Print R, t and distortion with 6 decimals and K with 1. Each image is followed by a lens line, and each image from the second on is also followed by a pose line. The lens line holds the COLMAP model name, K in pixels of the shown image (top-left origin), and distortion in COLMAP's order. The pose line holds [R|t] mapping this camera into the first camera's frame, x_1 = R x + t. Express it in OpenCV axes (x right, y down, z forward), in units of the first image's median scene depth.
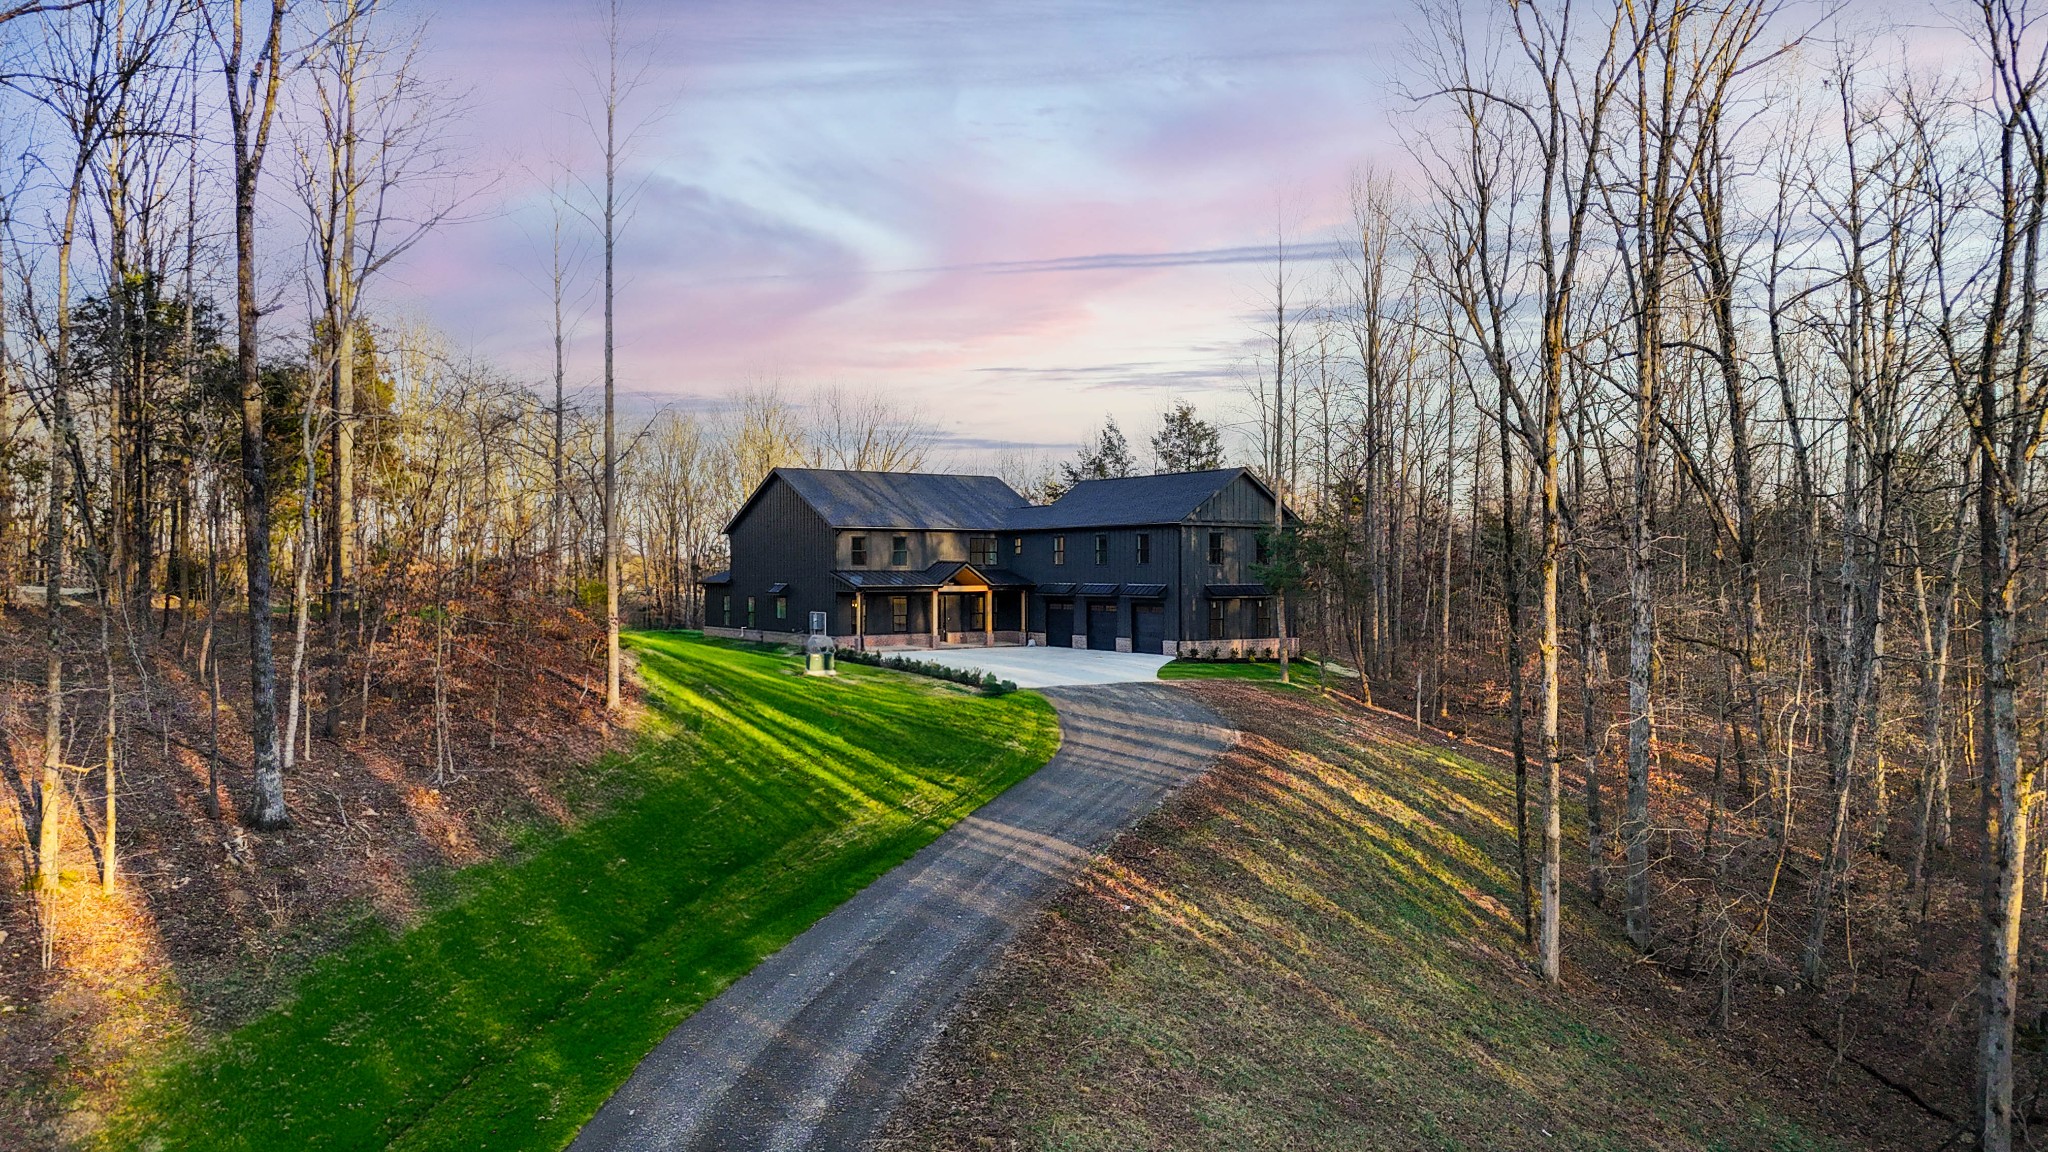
lens RADIAL K [[1464.4, 0, 1024.0], [0, 1464.4, 576.0], [0, 0, 1]] dist [-0.000013, -0.000037]
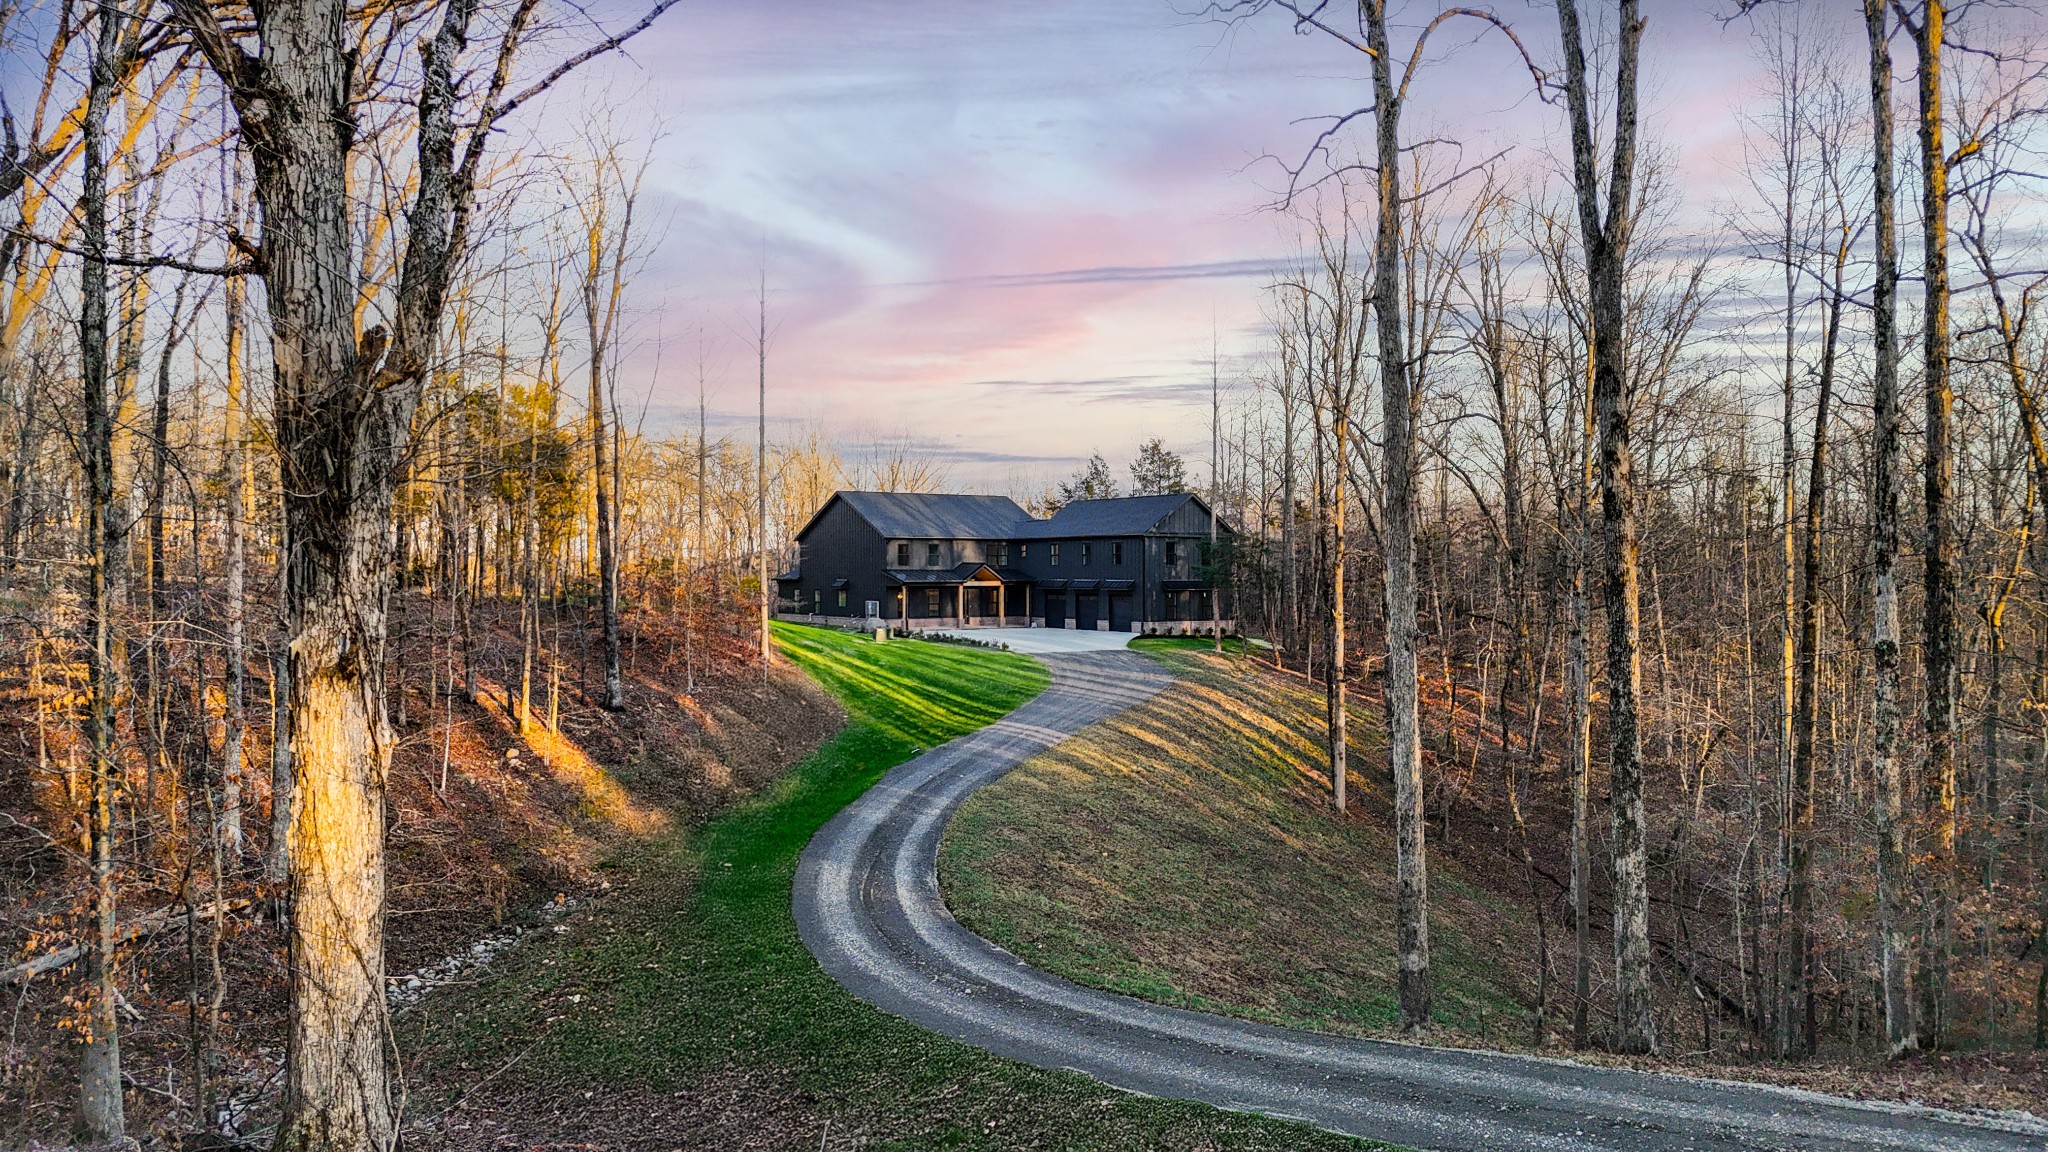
lens RADIAL K [[1464.4, 0, 1024.0], [0, 1464.4, 576.0], [0, 0, 1]] dist [-0.000013, -0.000037]
pose [[0.999998, 0.000285, -0.002137, -0.001065], [-0.000286, 1.000000, -0.000240, 0.002101], [0.002137, 0.000240, 0.999998, -0.320883]]
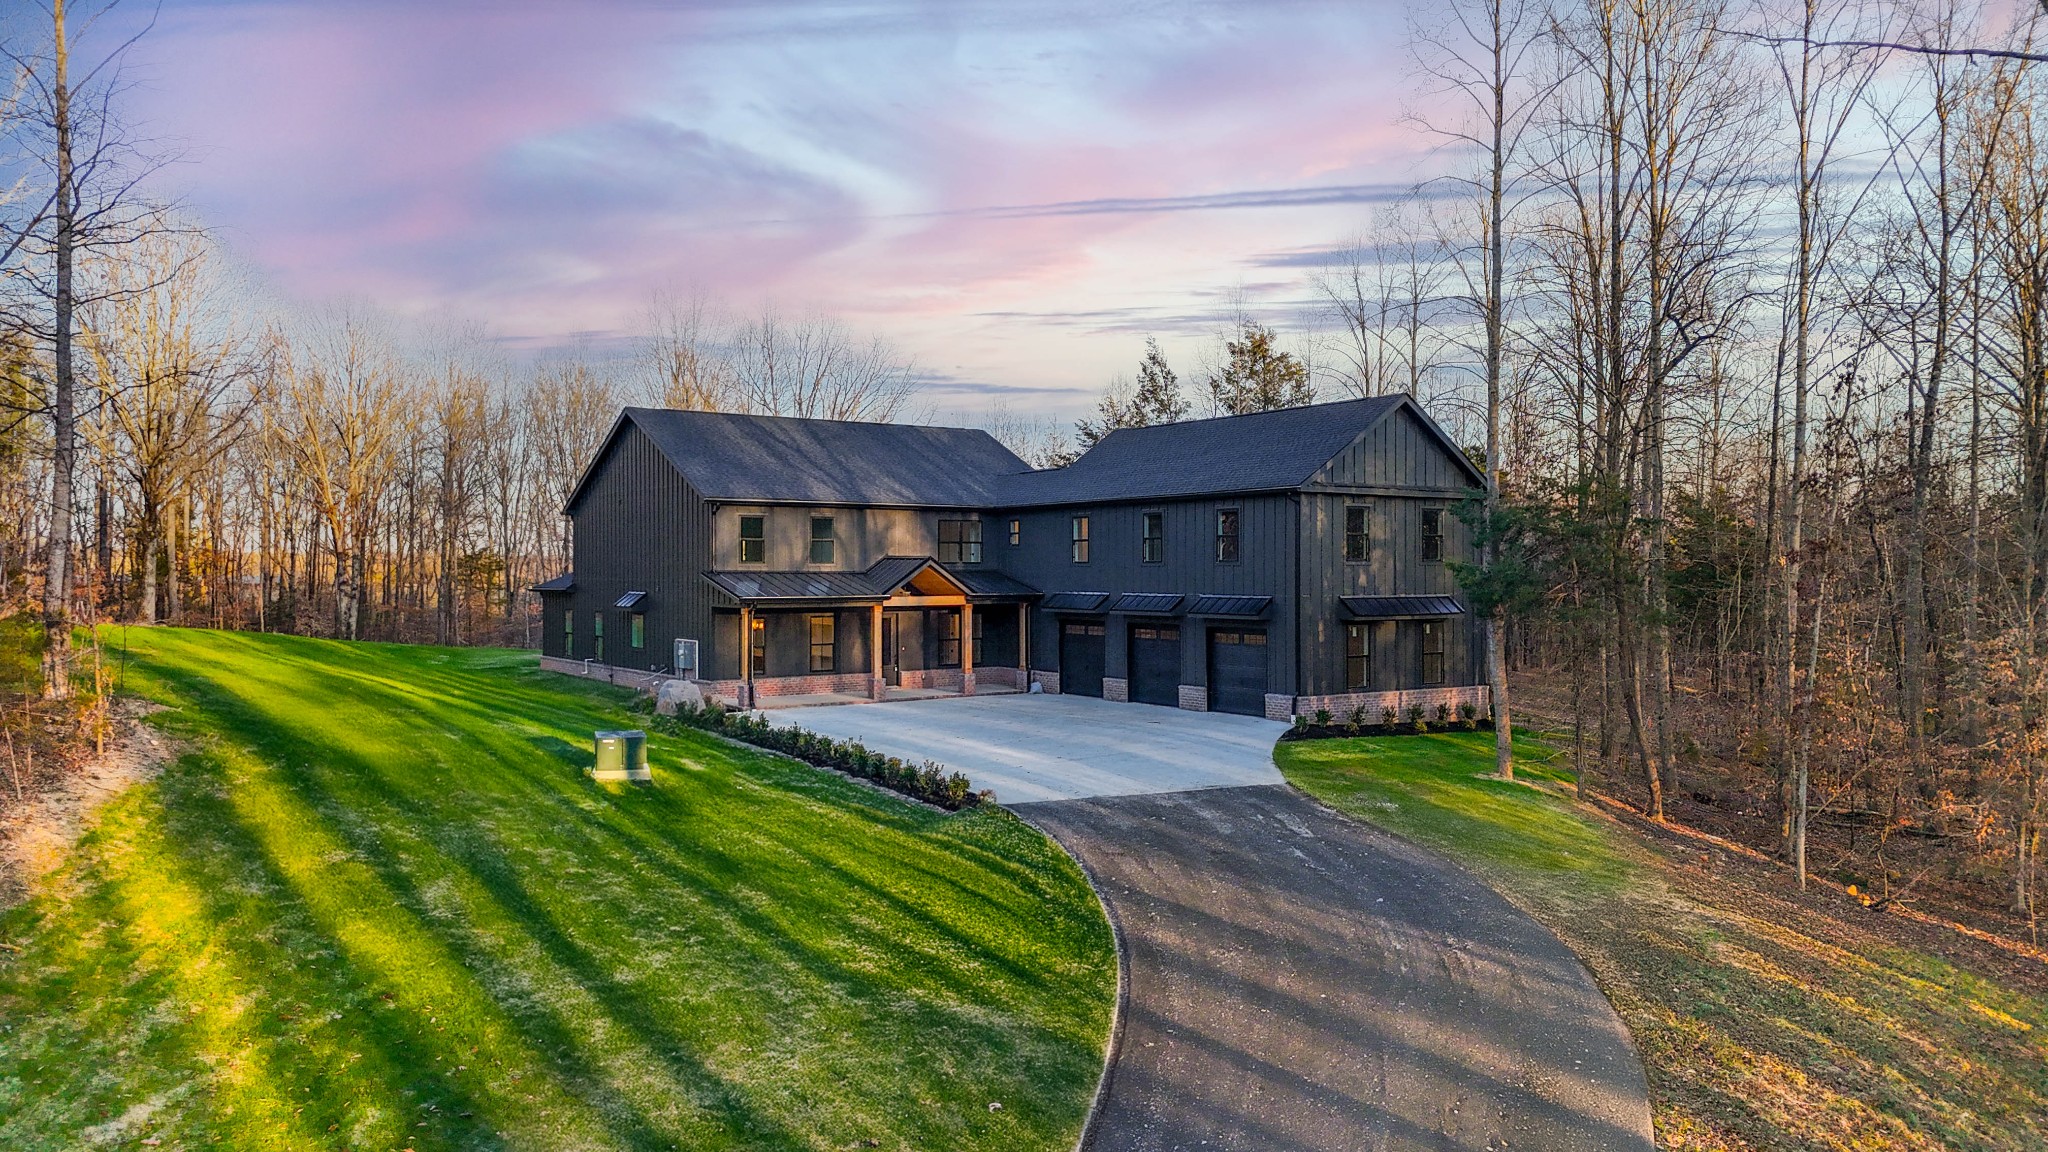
lens RADIAL K [[1464.4, 0, 1024.0], [0, 1464.4, 576.0], [0, 0, 1]] dist [-0.000013, -0.000037]
pose [[0.999999, 0.000185, -0.001146, 0.000699], [-0.000185, 1.000000, -0.000451, -0.001559], [0.001146, 0.000451, 0.999999, 0.392739]]
